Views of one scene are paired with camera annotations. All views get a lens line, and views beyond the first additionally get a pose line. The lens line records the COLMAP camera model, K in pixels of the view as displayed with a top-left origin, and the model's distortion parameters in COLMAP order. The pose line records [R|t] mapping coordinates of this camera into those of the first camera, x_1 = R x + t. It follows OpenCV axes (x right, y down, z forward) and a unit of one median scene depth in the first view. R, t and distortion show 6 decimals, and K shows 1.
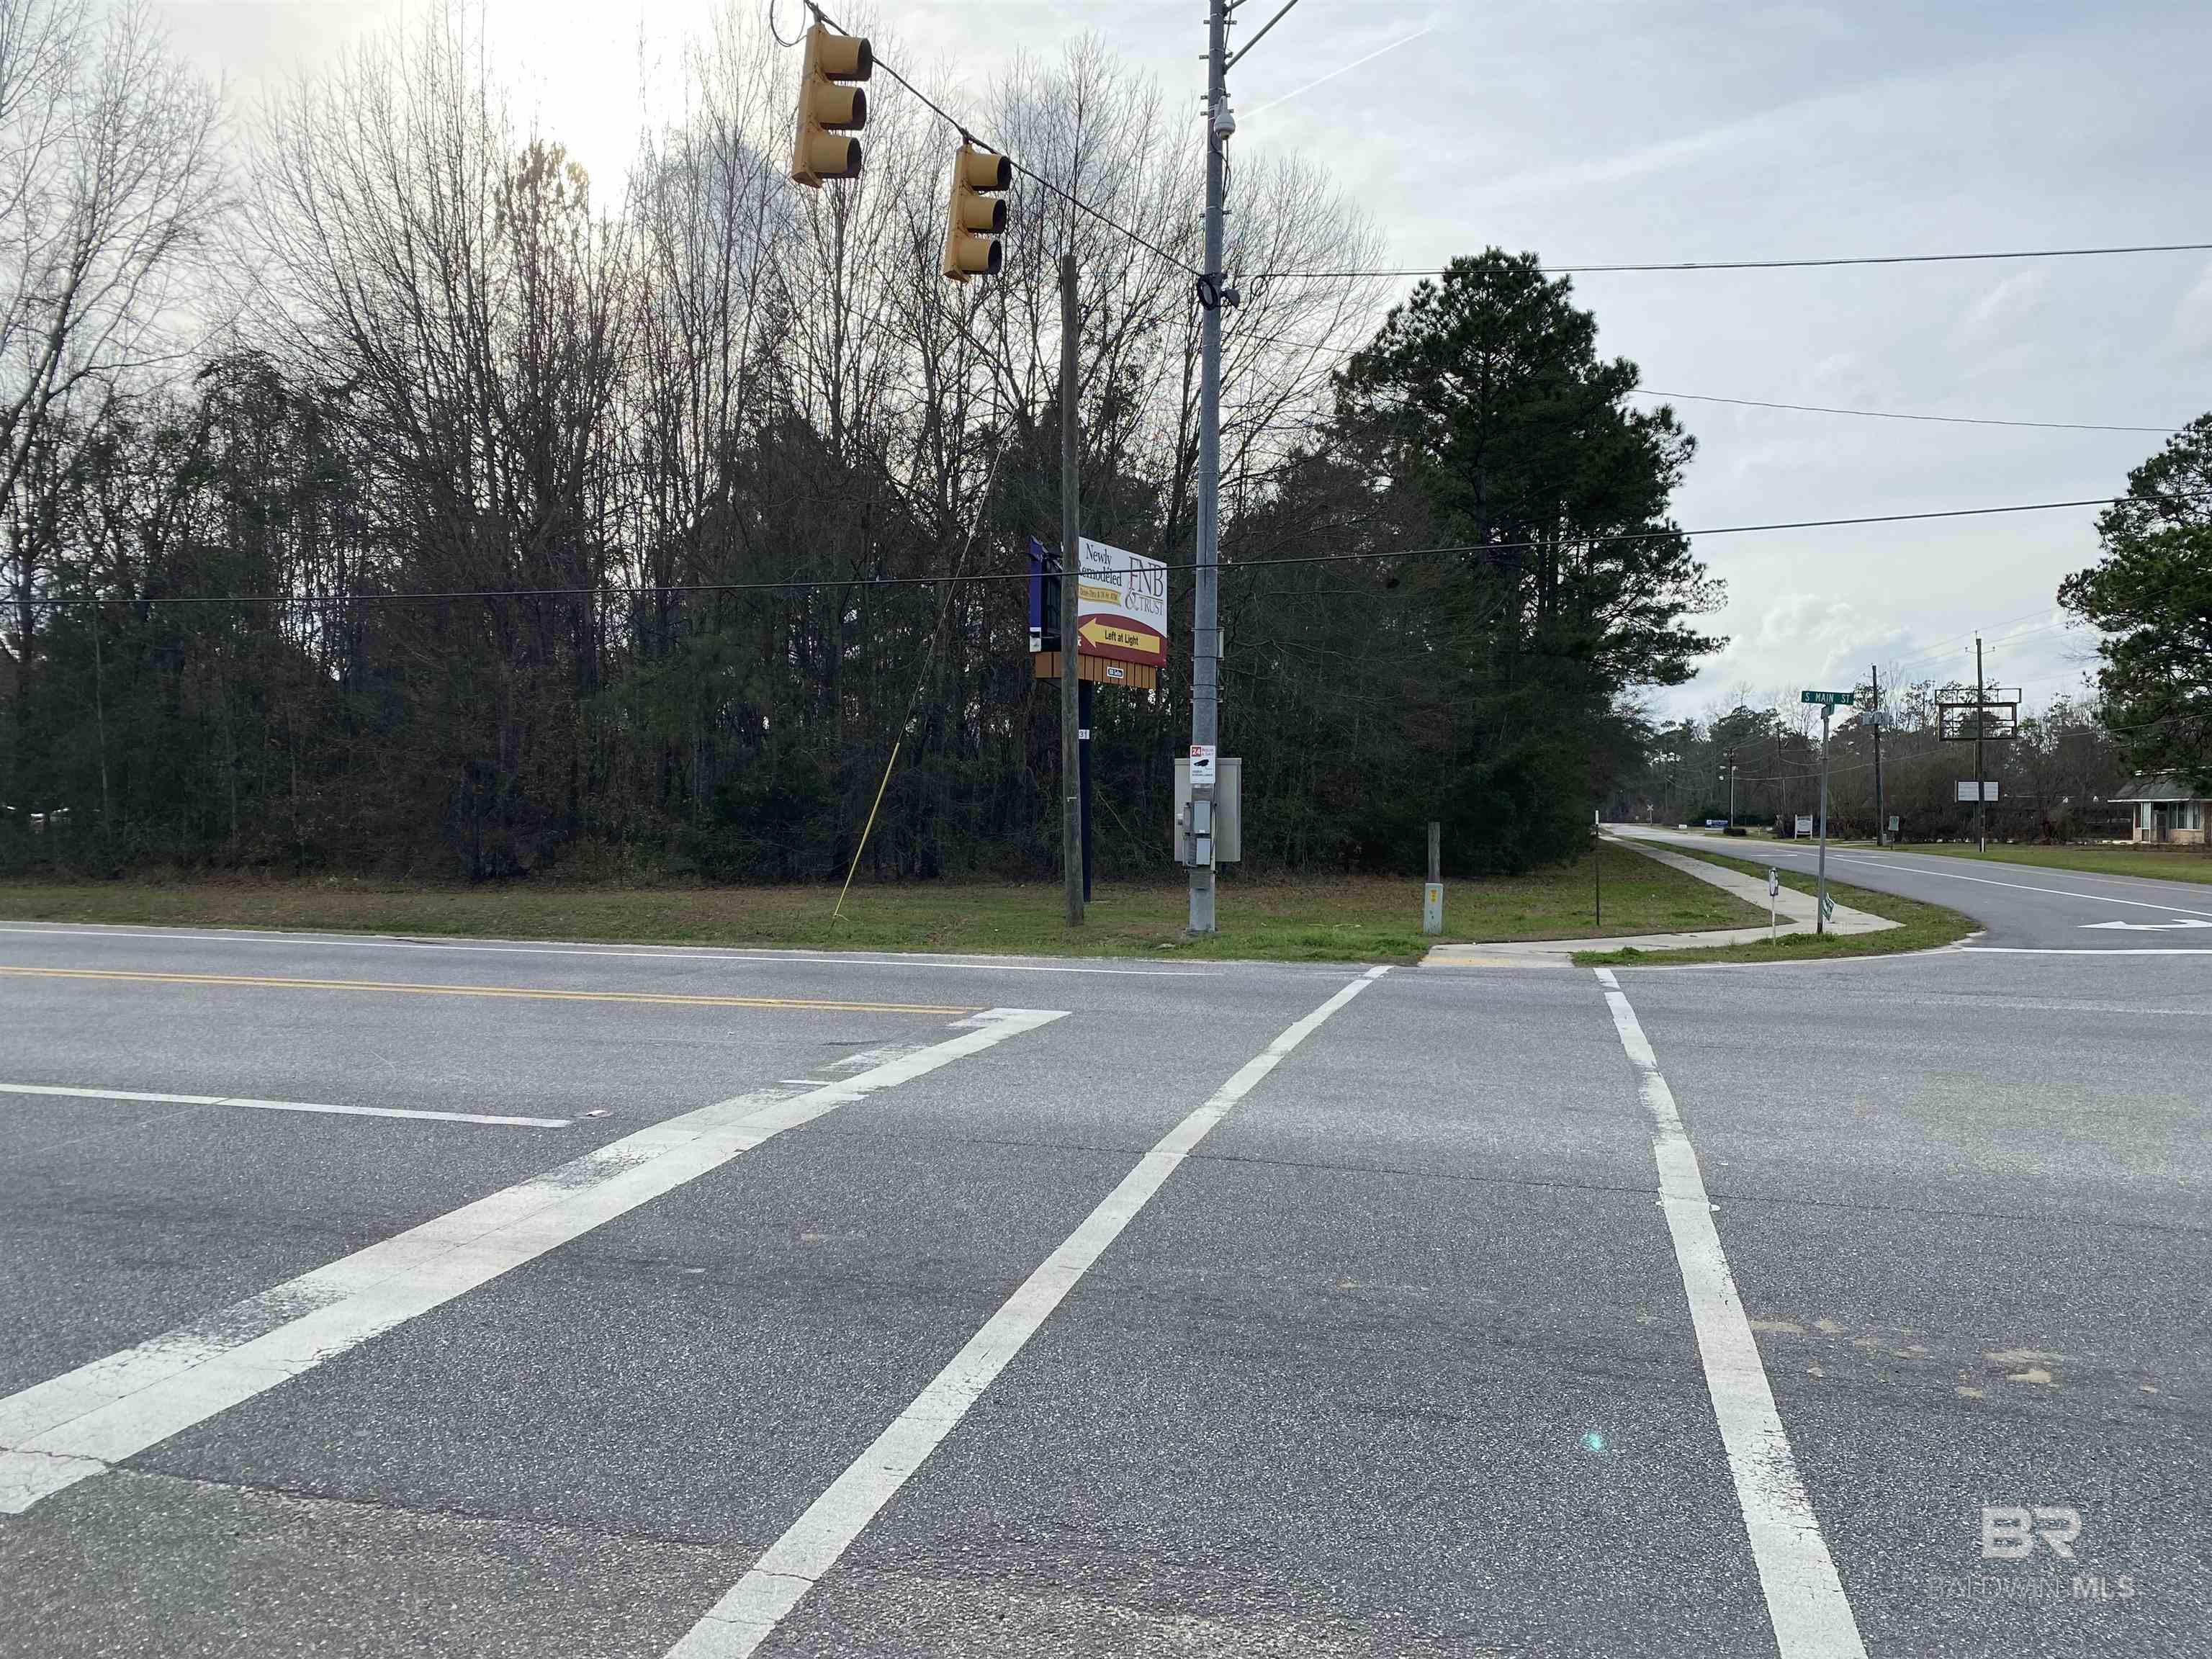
lens RADIAL K [[1661.8, 0, 1092.6], [0, 1661.8, 830.9], [0, 0, 1]] dist [0.035299, -0.022862]
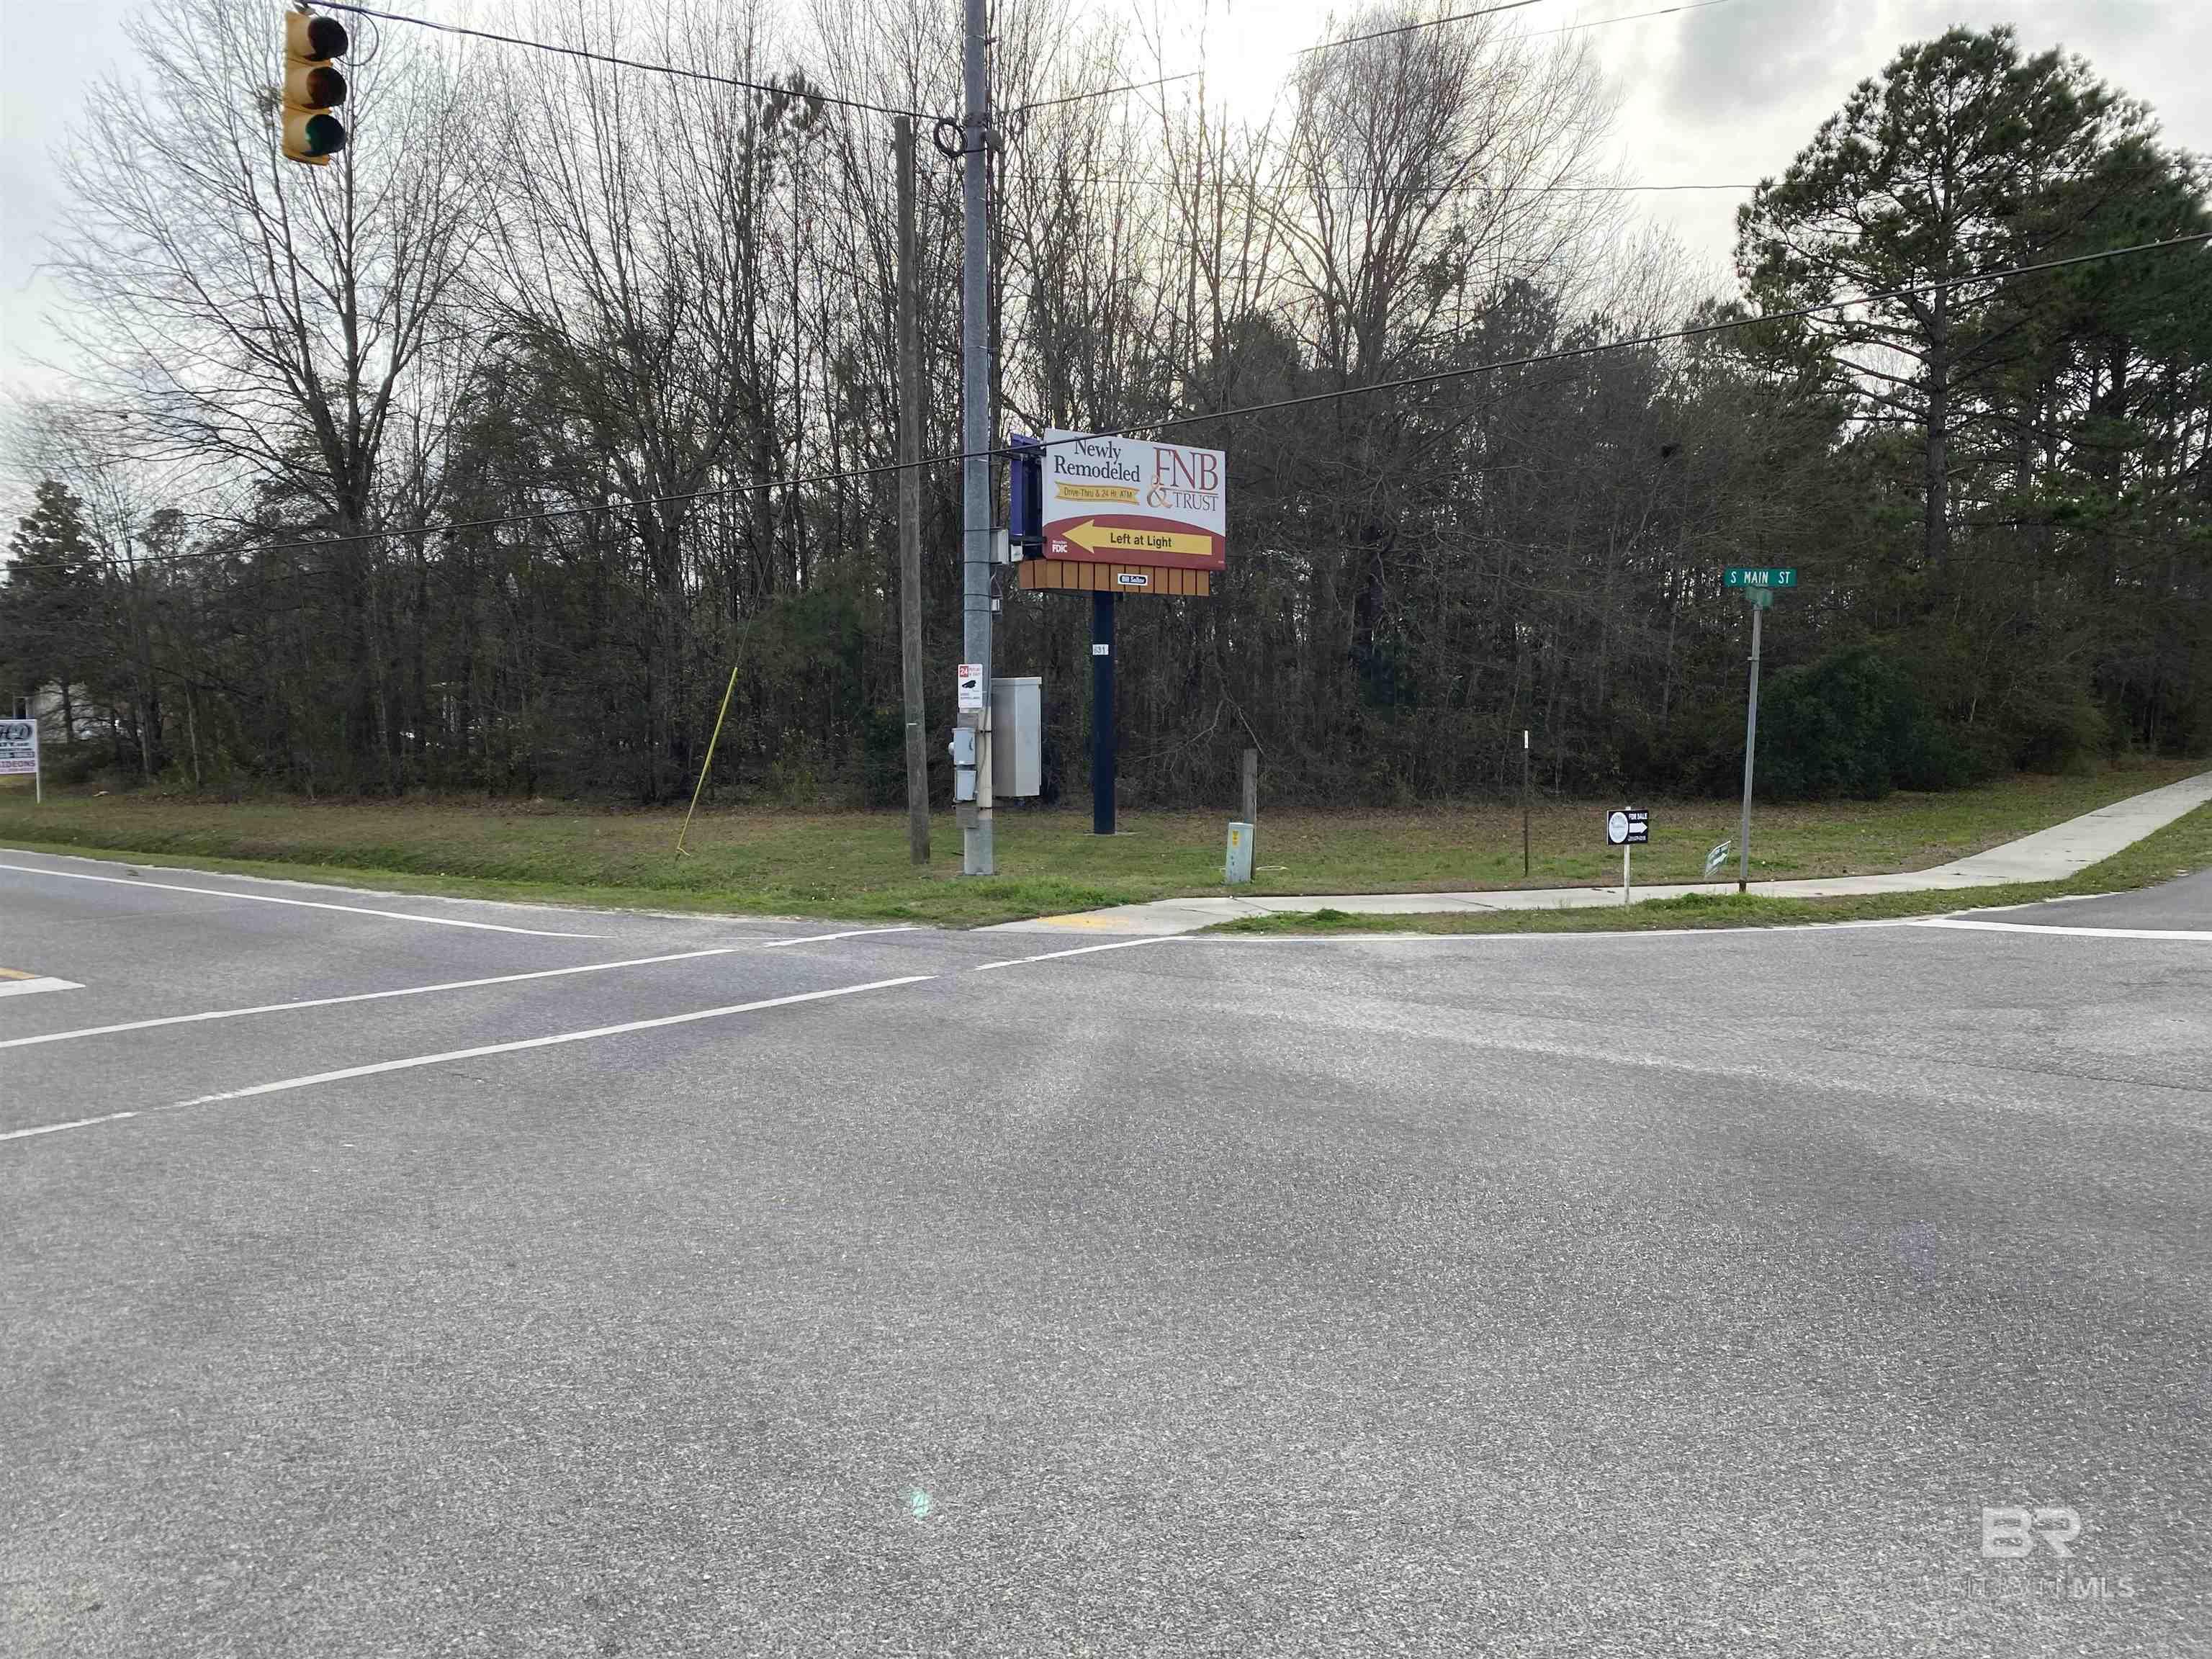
lens RADIAL K [[1661.8, 0, 1092.6], [0, 1661.8, 830.9], [0, 0, 1]] dist [0.035299, -0.022862]
pose [[0.934677, 0.013908, -0.355226, 0.316901], [0.005462, 0.998555, 0.053466, -0.007060], [0.355456, -0.051914, 0.933250, 0.139570]]
